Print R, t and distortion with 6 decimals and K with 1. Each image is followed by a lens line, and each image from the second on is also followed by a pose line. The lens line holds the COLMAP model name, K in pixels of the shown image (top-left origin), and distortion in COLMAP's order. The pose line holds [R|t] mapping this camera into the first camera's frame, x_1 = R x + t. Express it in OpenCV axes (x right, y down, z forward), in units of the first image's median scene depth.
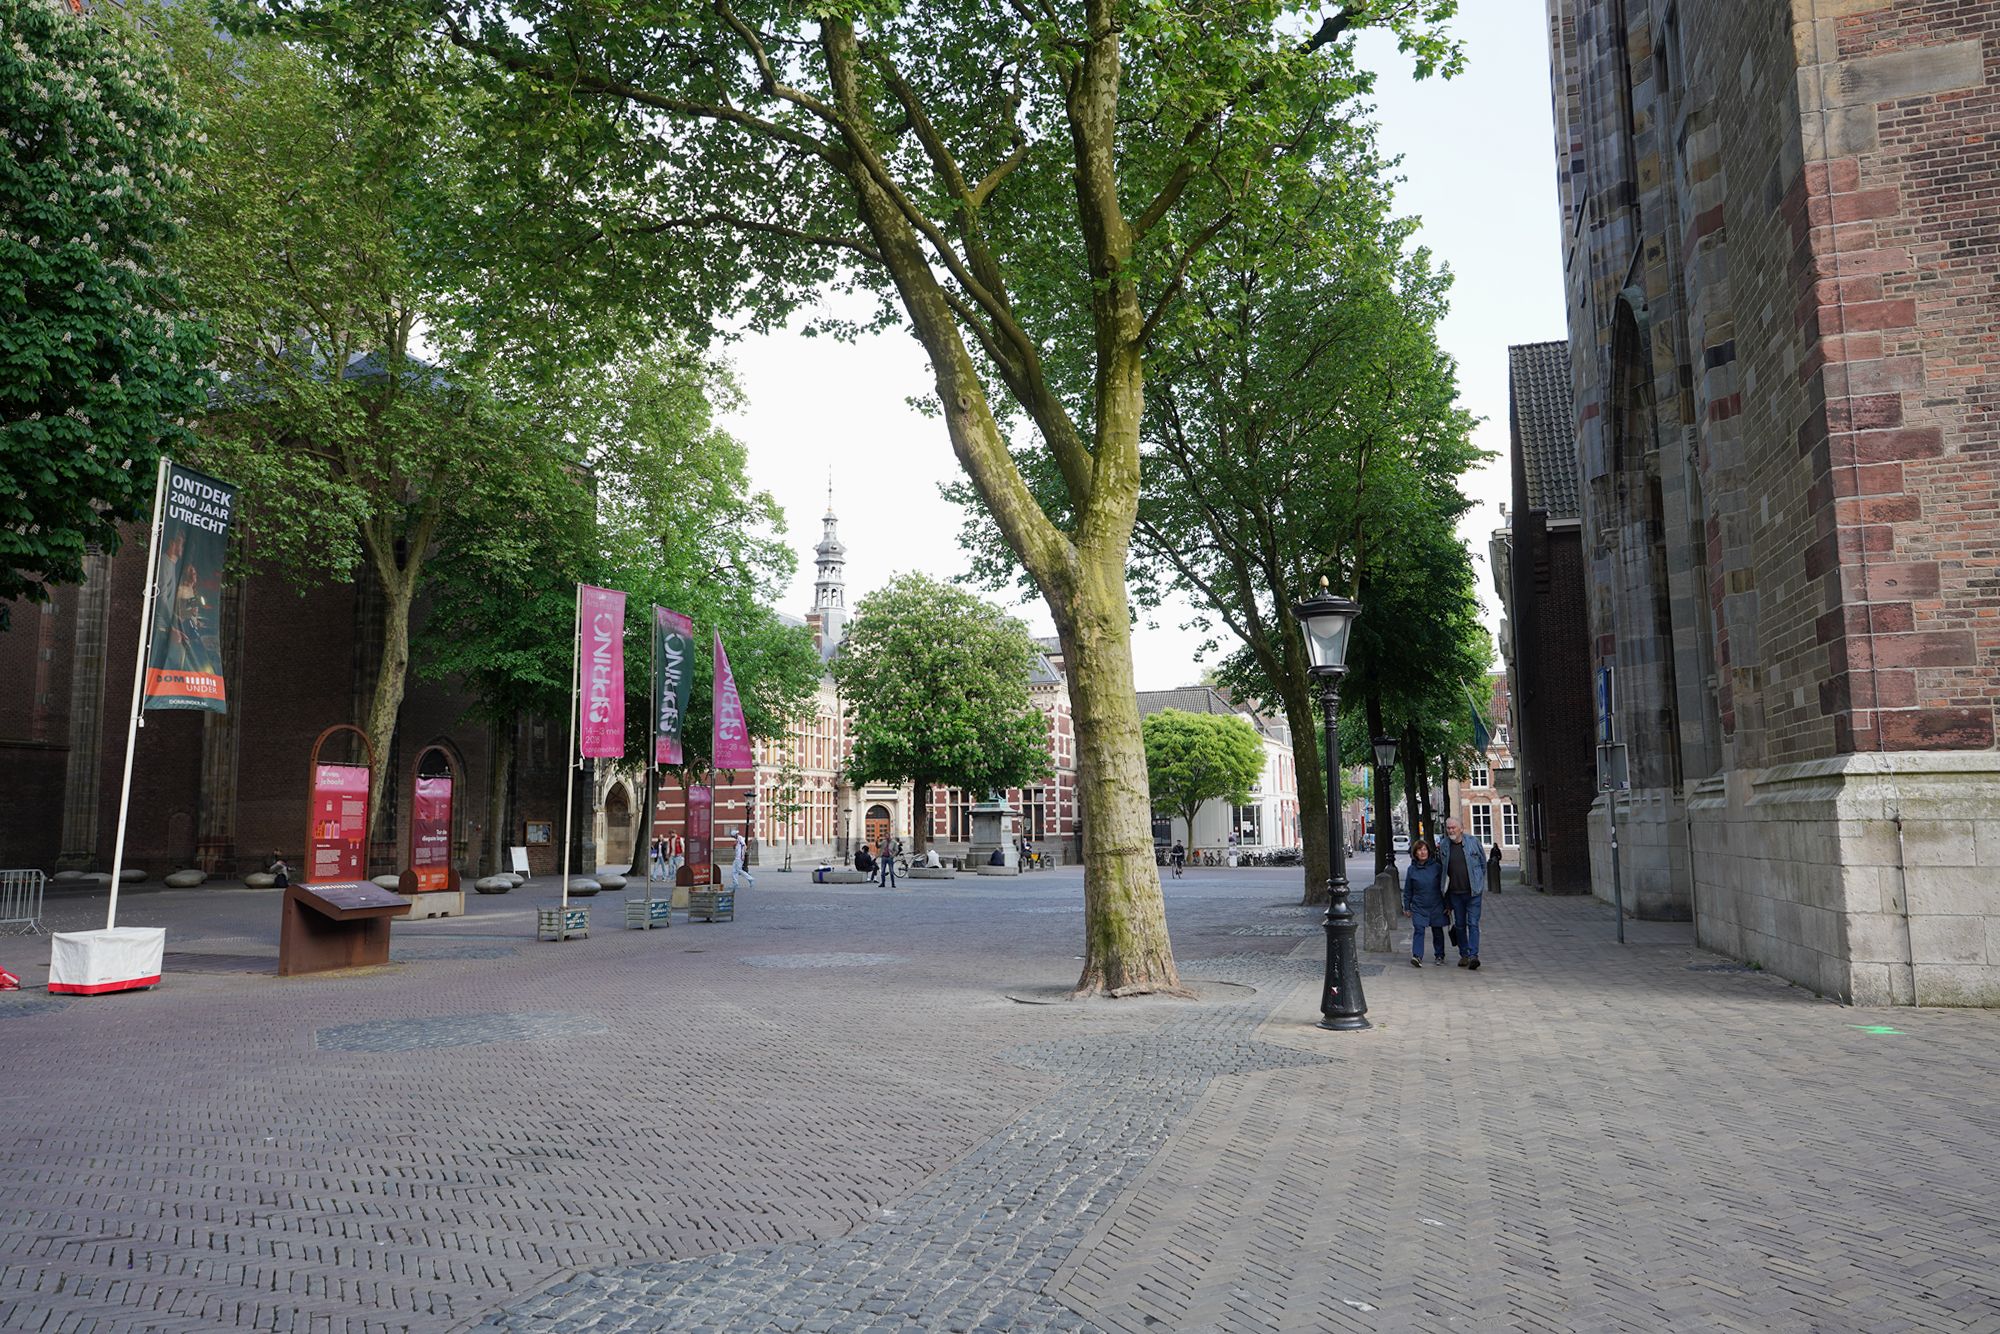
lens RADIAL K [[1315.5, 0, 992.5], [0, 1315.5, 673.8], [0, 0, 1]] dist [-0.035955, 0.031424]
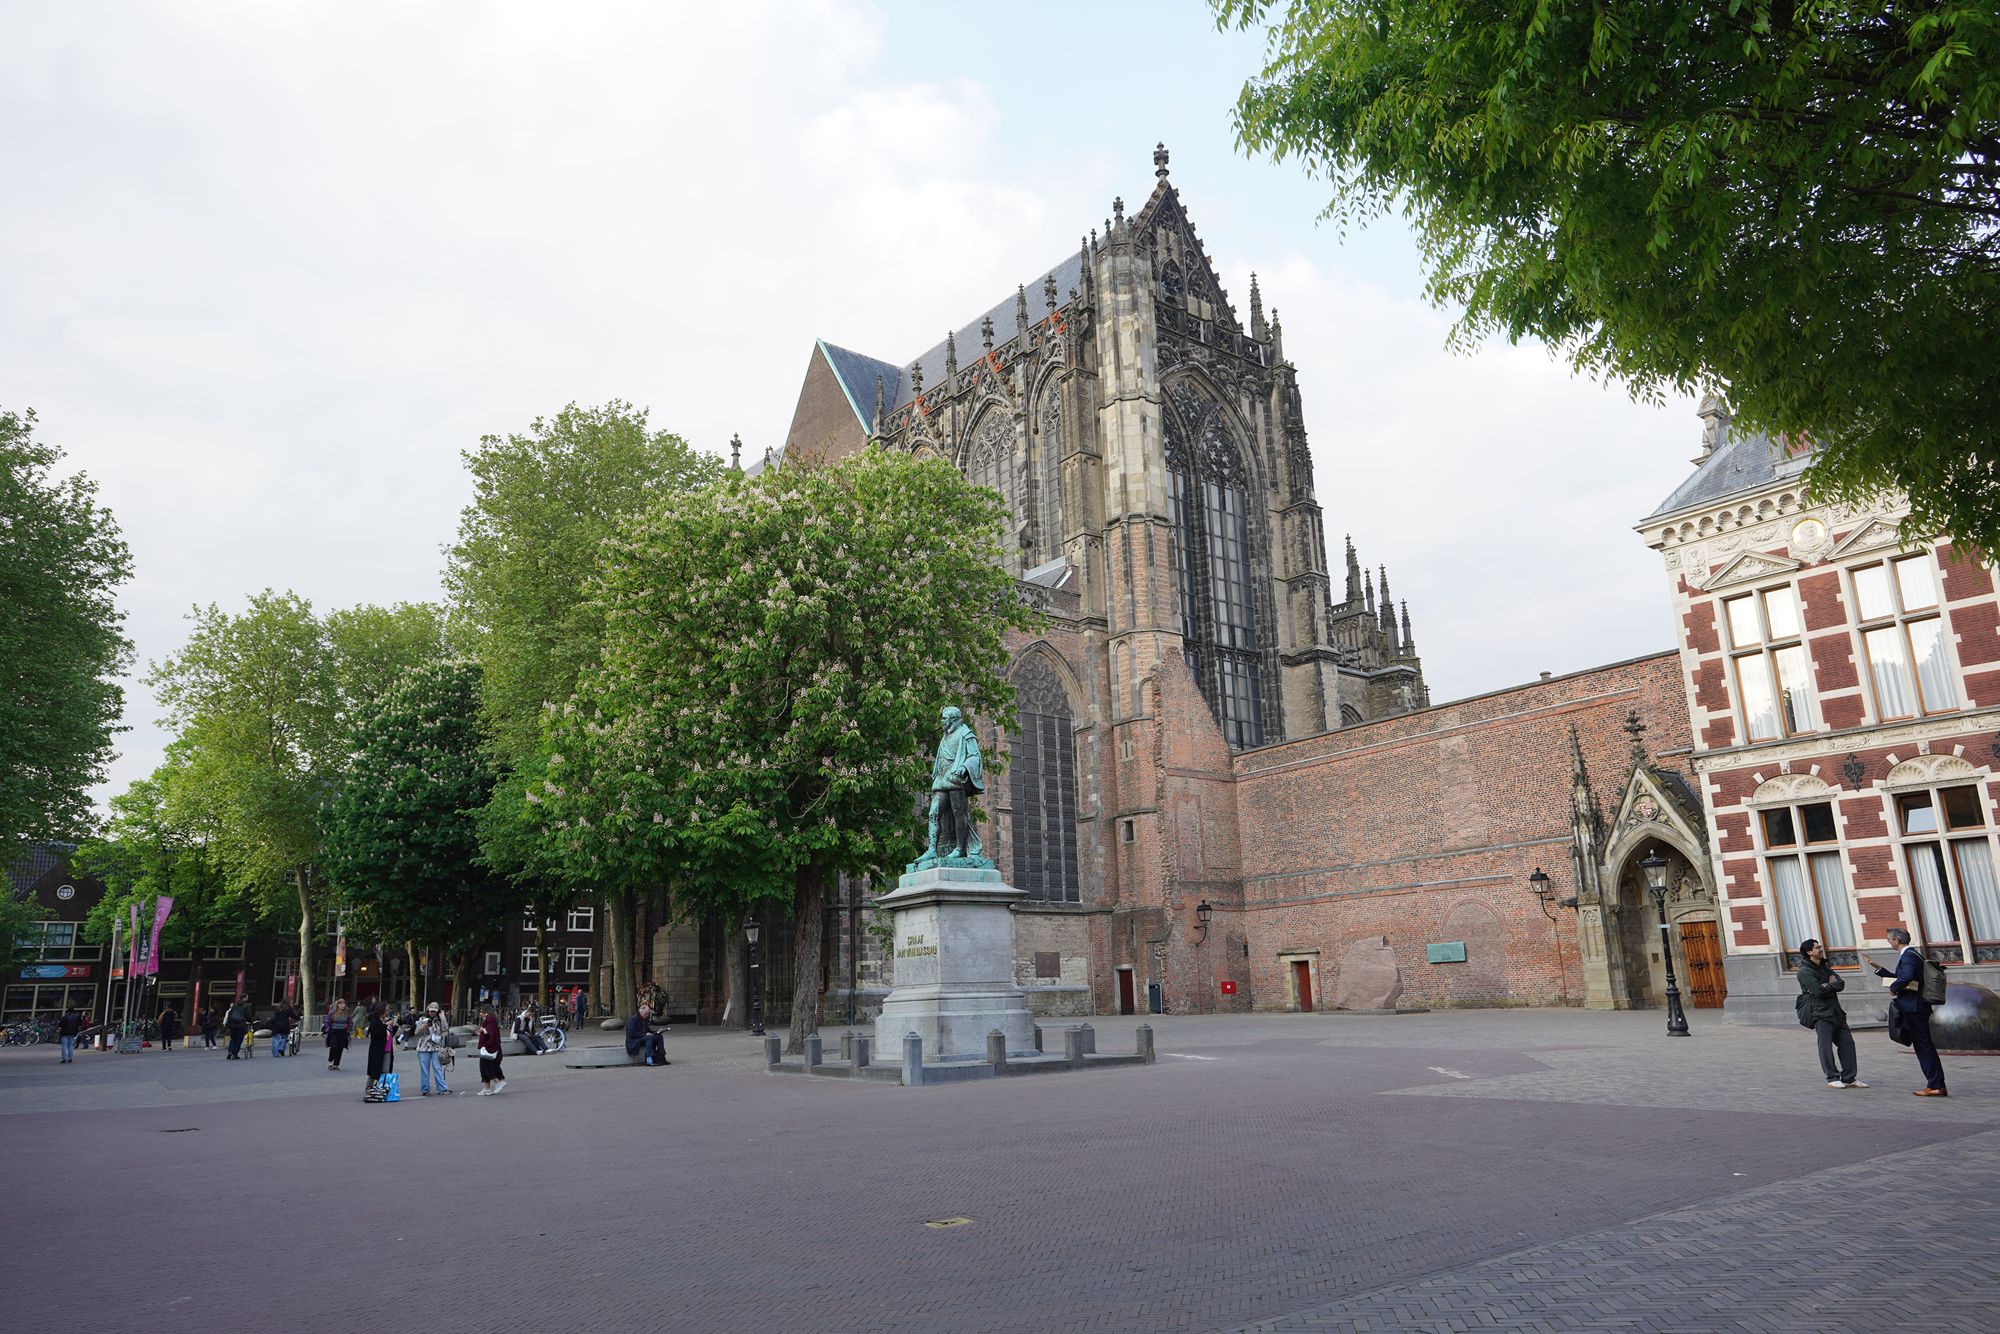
lens RADIAL K [[1315.5, 0, 992.5], [0, 1315.5, 673.8], [0, 0, 1]] dist [-0.035955, 0.031424]
pose [[-0.543535, -0.184645, -0.818826, 0.247066], [0.137436, 0.942764, -0.303822, 0.132567], [0.828059, -0.277674, -0.487048, 1.013803]]
